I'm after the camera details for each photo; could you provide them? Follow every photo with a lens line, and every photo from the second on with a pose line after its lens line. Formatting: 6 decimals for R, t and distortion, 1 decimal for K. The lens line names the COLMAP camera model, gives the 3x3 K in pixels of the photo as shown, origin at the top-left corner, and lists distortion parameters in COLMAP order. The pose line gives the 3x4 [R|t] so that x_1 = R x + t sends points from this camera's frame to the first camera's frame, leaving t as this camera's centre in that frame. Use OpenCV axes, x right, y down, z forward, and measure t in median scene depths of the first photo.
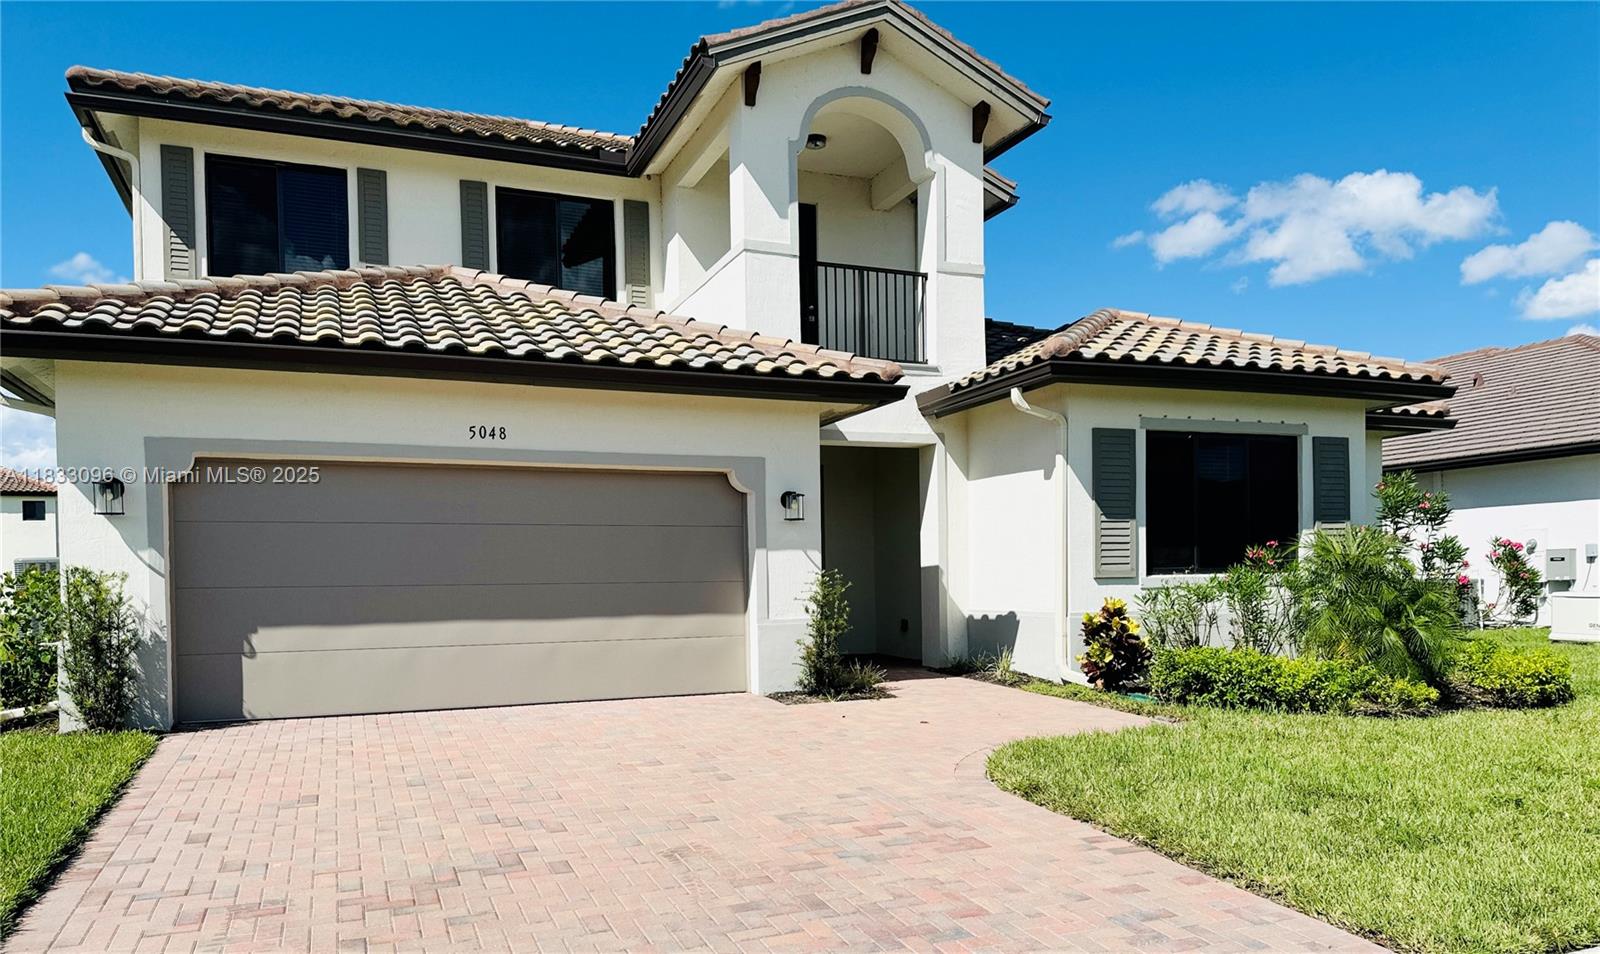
lens RADIAL K [[1125.8, 0, 799.6], [0, 1125.8, 611.0], [0, 0, 1]] dist [0.013492, 0.002549]
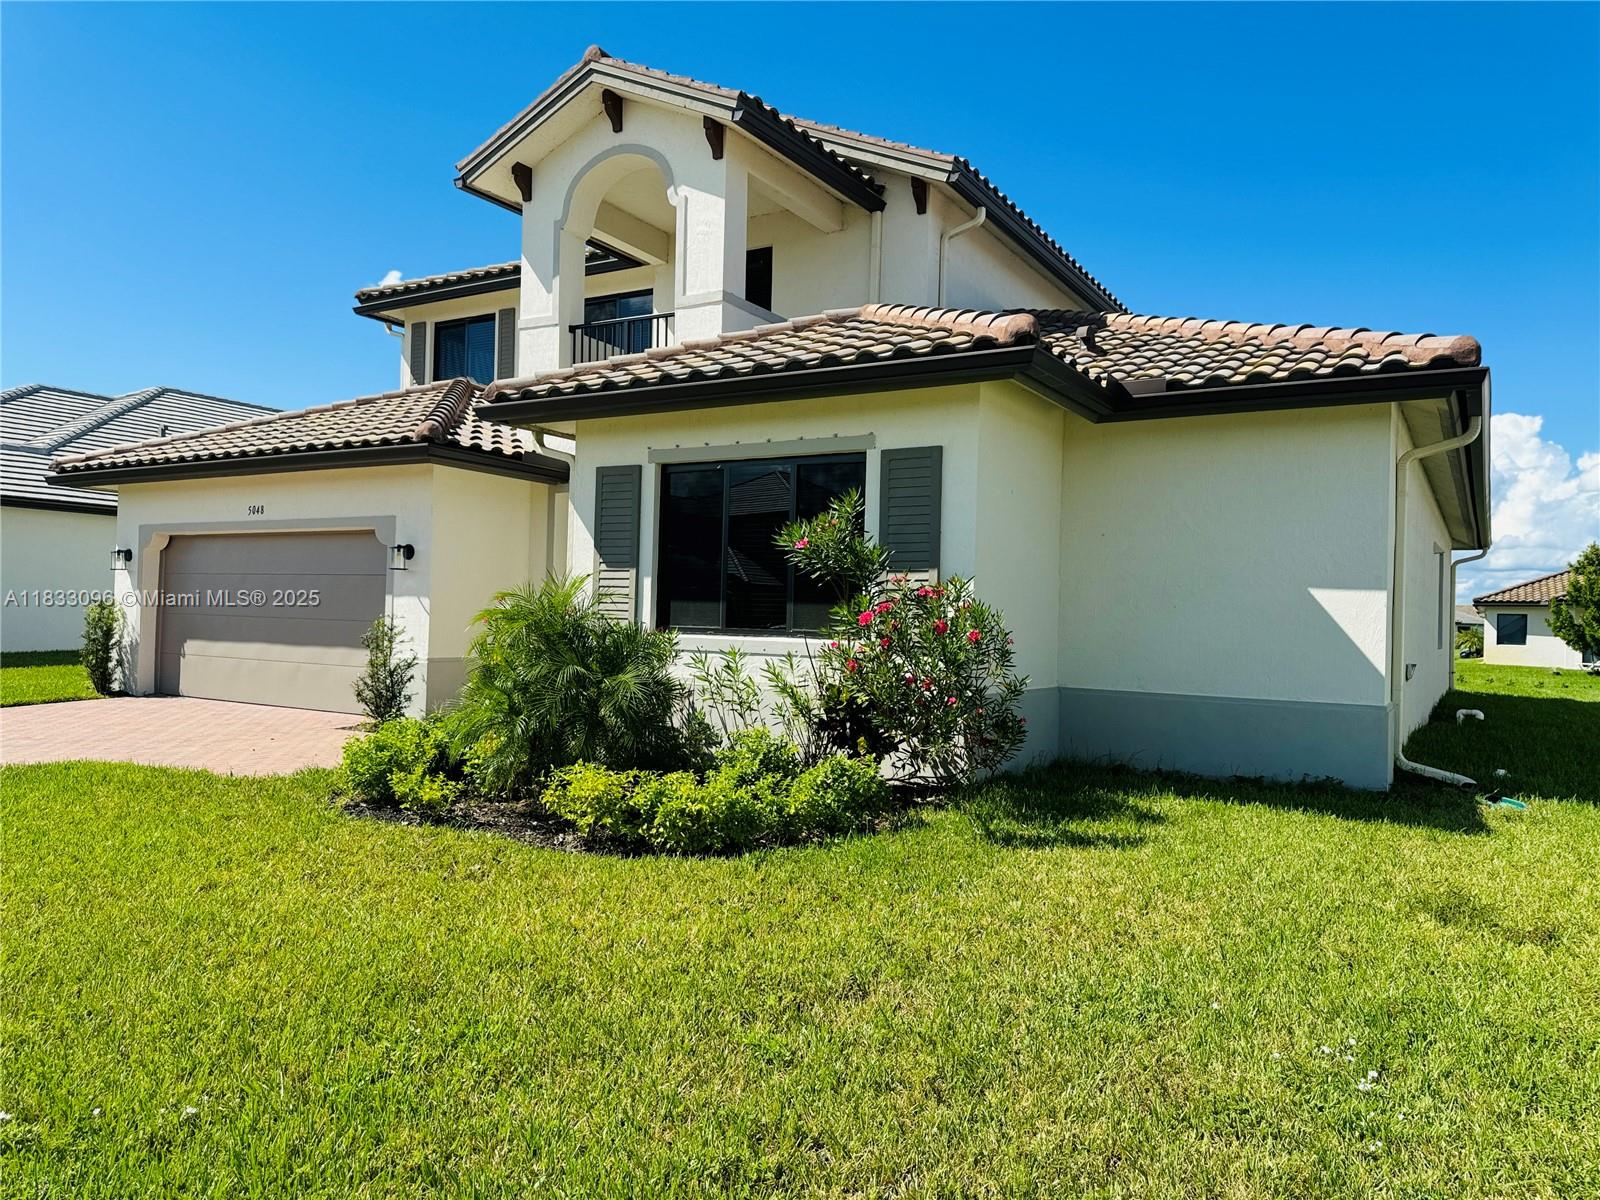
lens RADIAL K [[1123.9, 0, 800.5], [0, 1123.9, 608.6], [0, 0, 1]] dist [0.067546, -0.078488]
pose [[0.593721, 0.026230, -0.804243, 1.042586], [-0.057023, 0.998327, -0.009536, -0.047975], [0.802648, 0.051522, 0.594224, 0.572684]]
